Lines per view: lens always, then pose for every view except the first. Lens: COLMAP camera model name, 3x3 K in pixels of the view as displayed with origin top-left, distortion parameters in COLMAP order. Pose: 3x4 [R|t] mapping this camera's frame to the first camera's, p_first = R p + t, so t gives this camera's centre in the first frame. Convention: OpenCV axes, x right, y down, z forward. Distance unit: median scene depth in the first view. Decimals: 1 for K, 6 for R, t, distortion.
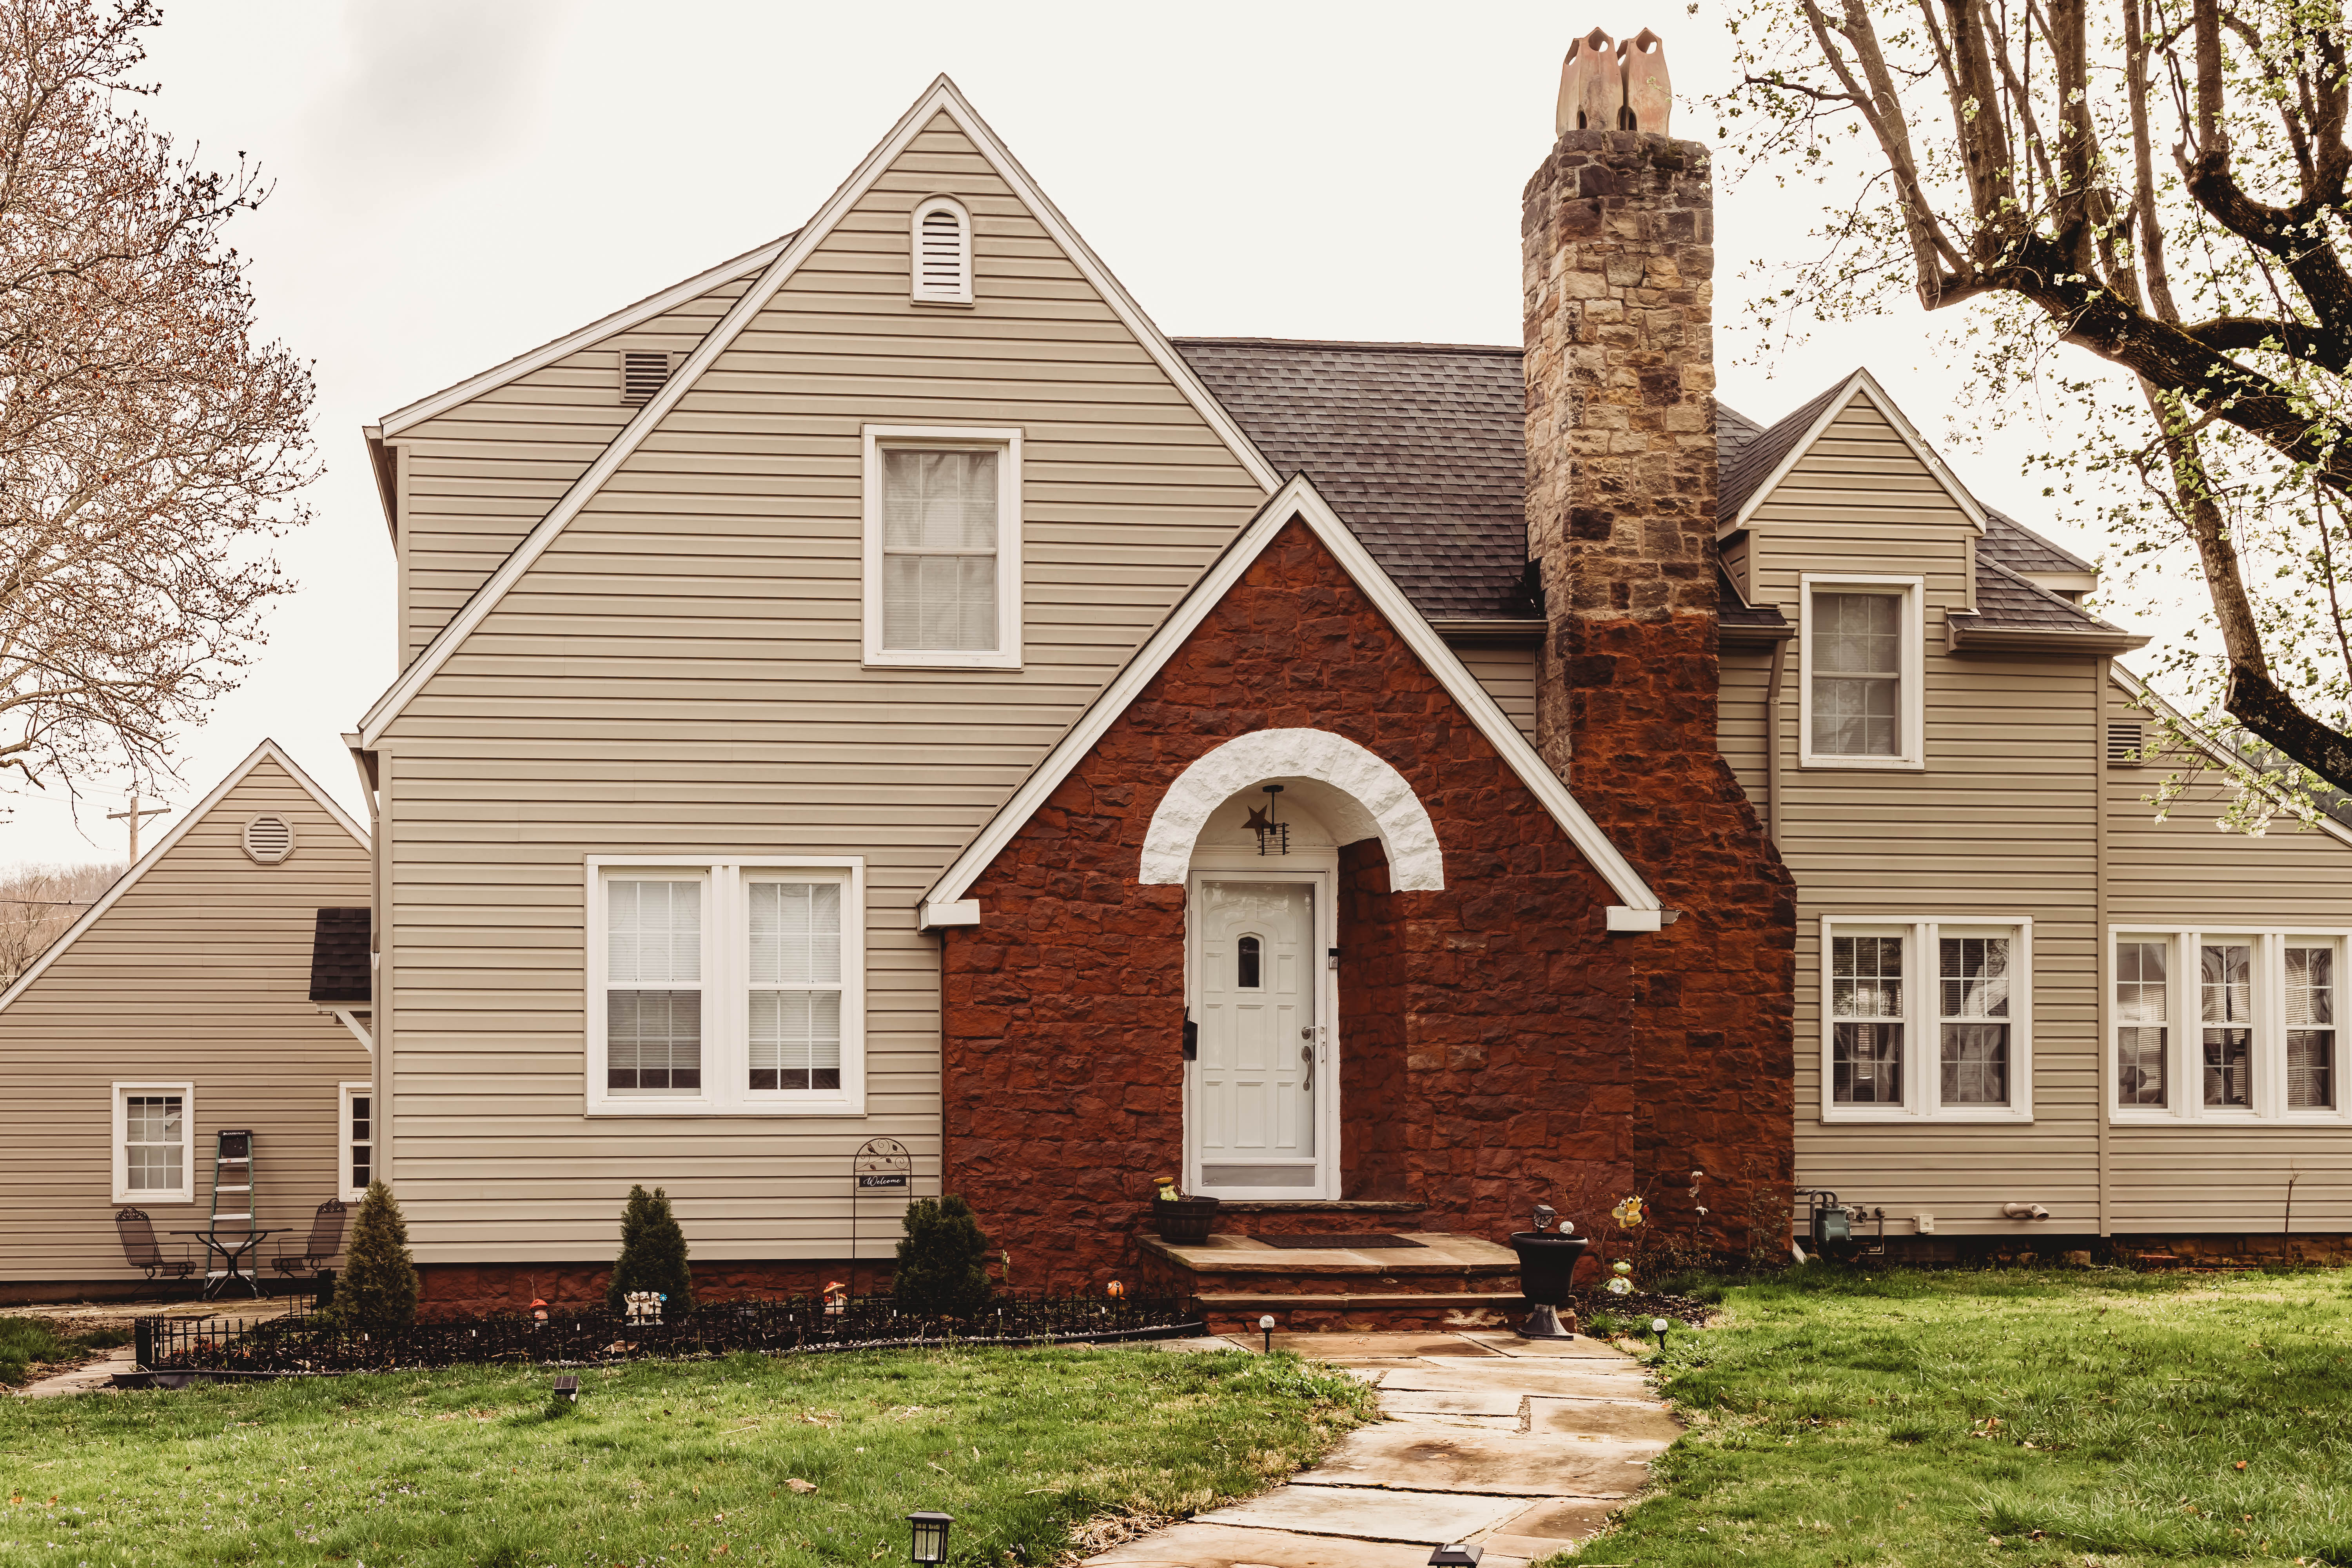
lens RADIAL K [[2251.0, 0, 1177.9], [0, 2251.0, 665.9], [0, 0, 1]] dist [0.010707, -0.005682]
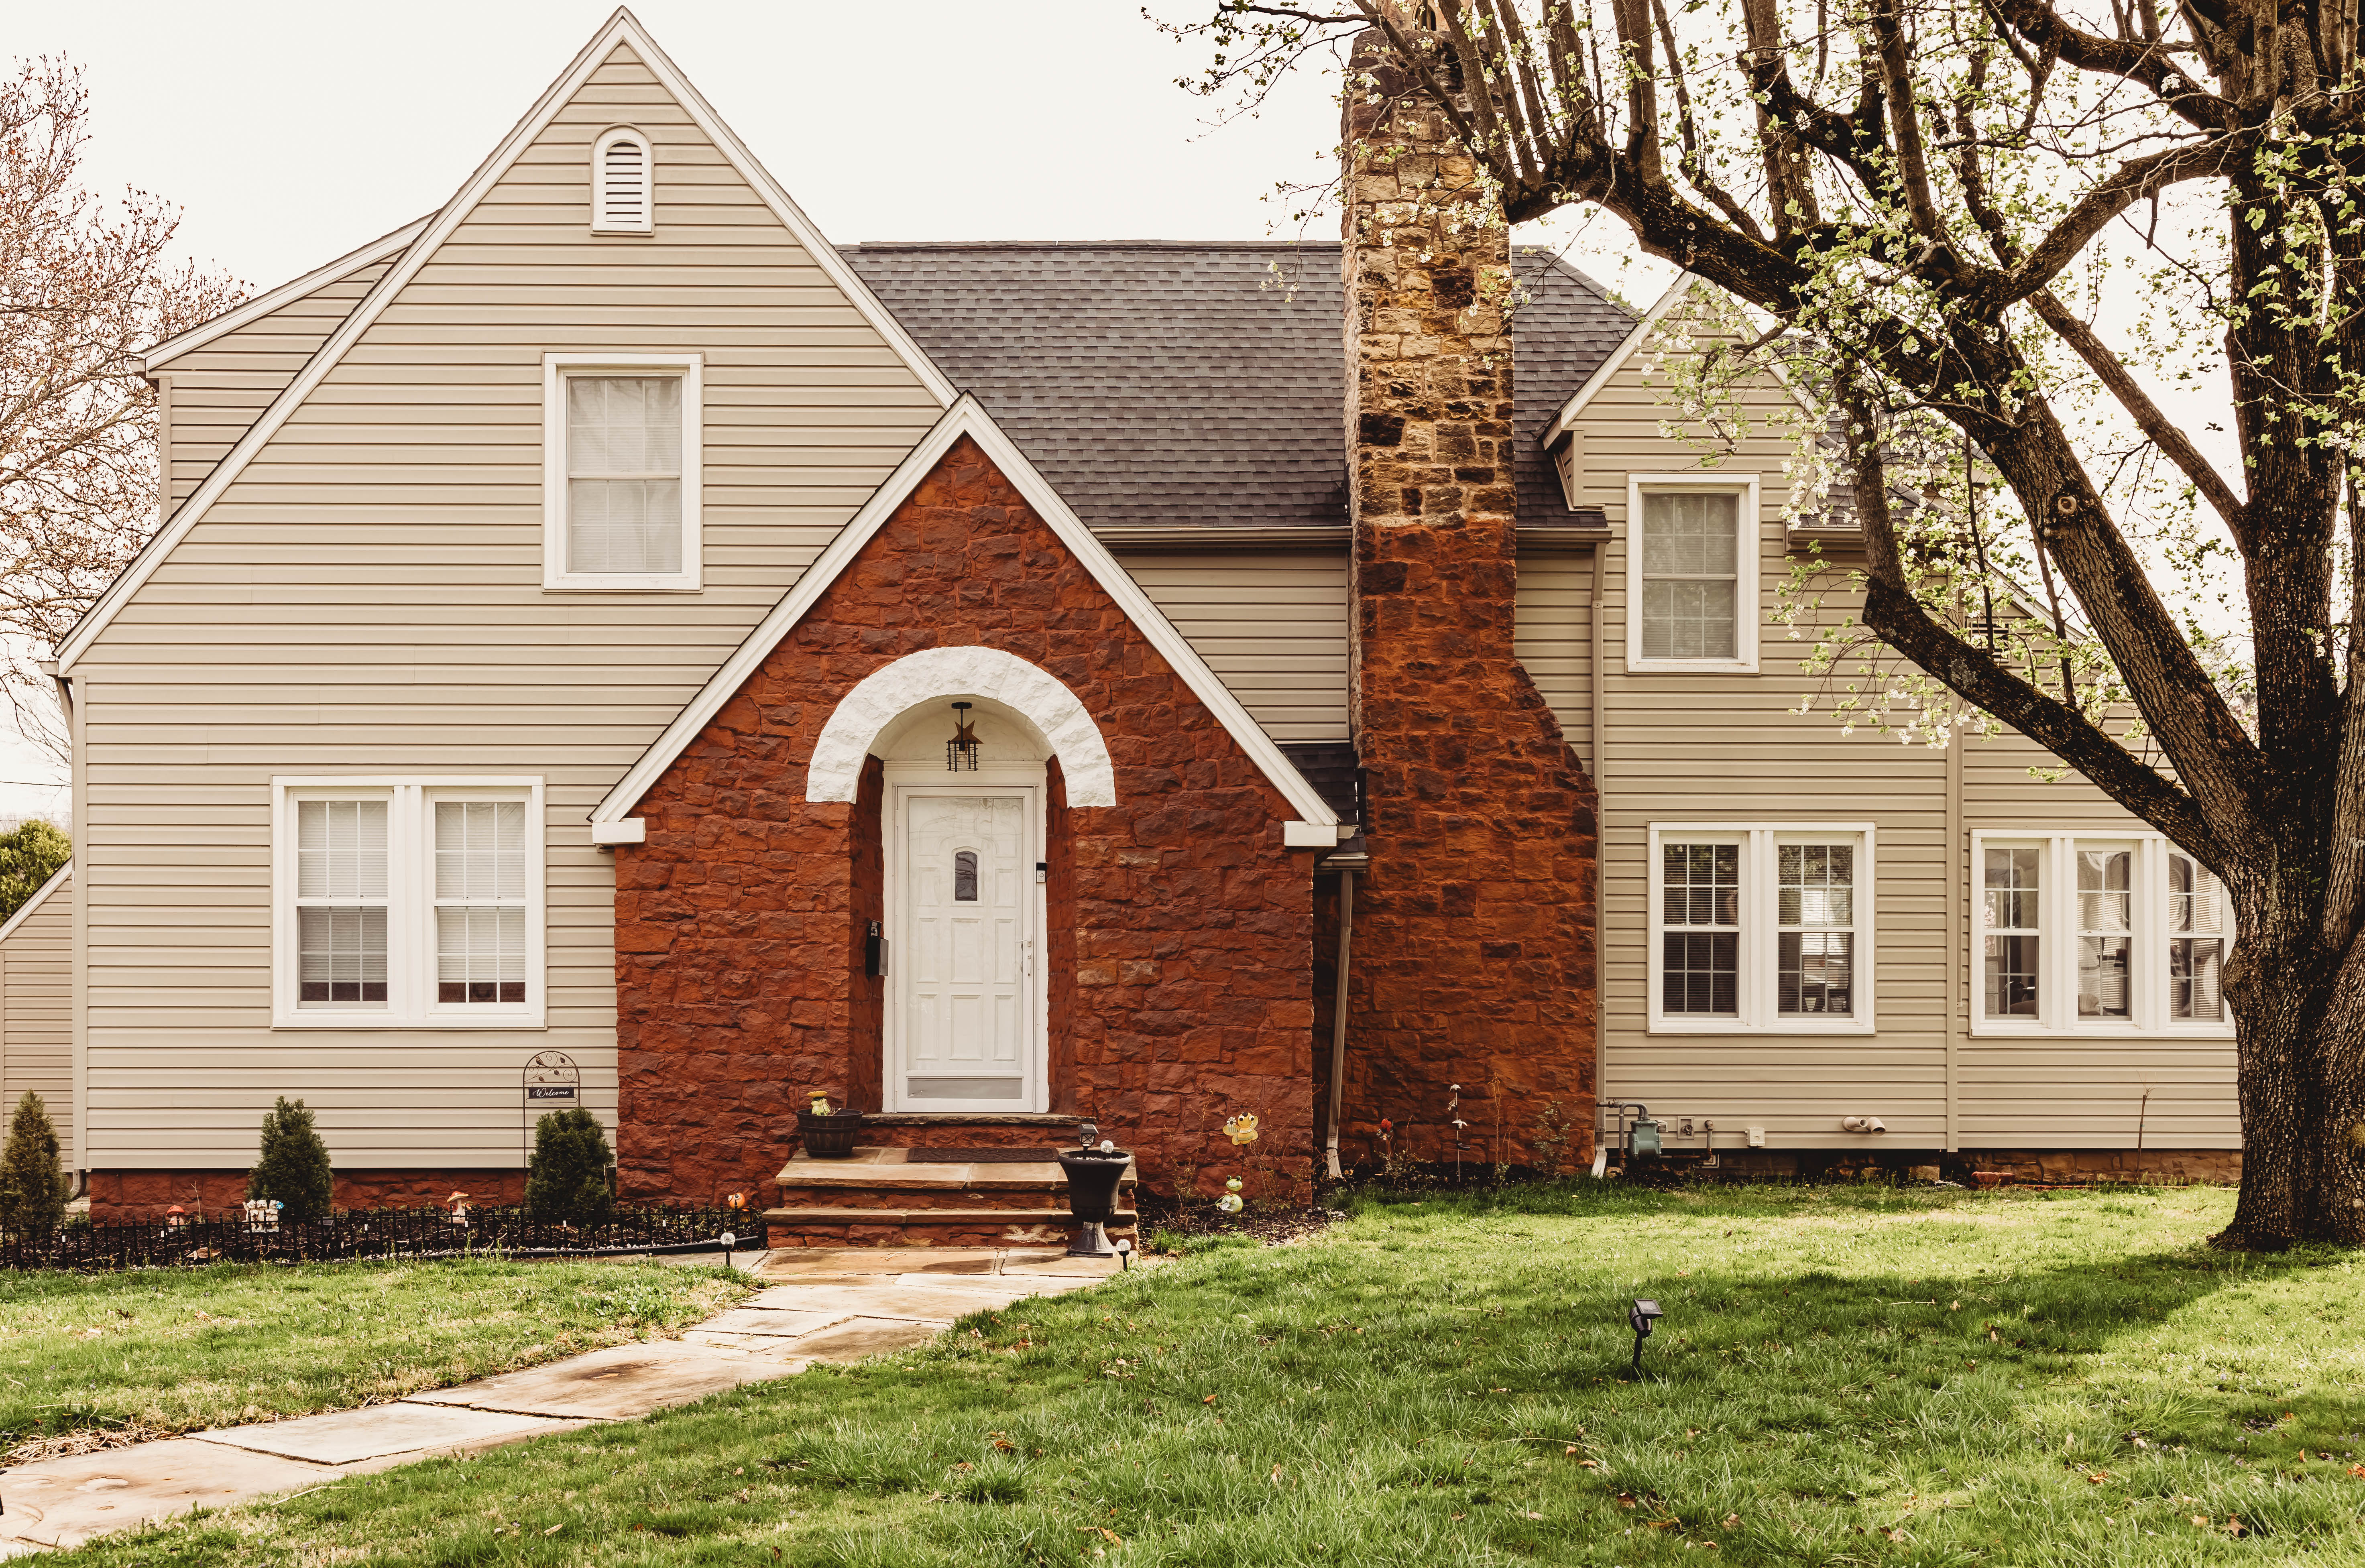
lens RADIAL K [[2292.5, 0, 1182.6], [0, 2292.5, 570.0], [0, 0, 1]] dist [0.008702, -0.004952]
pose [[0.996681, -0.011669, -0.080561, 0.230959], [0.012311, 0.999896, 0.007477, -0.012846], [0.080465, -0.008444, 0.996722, -0.015735]]
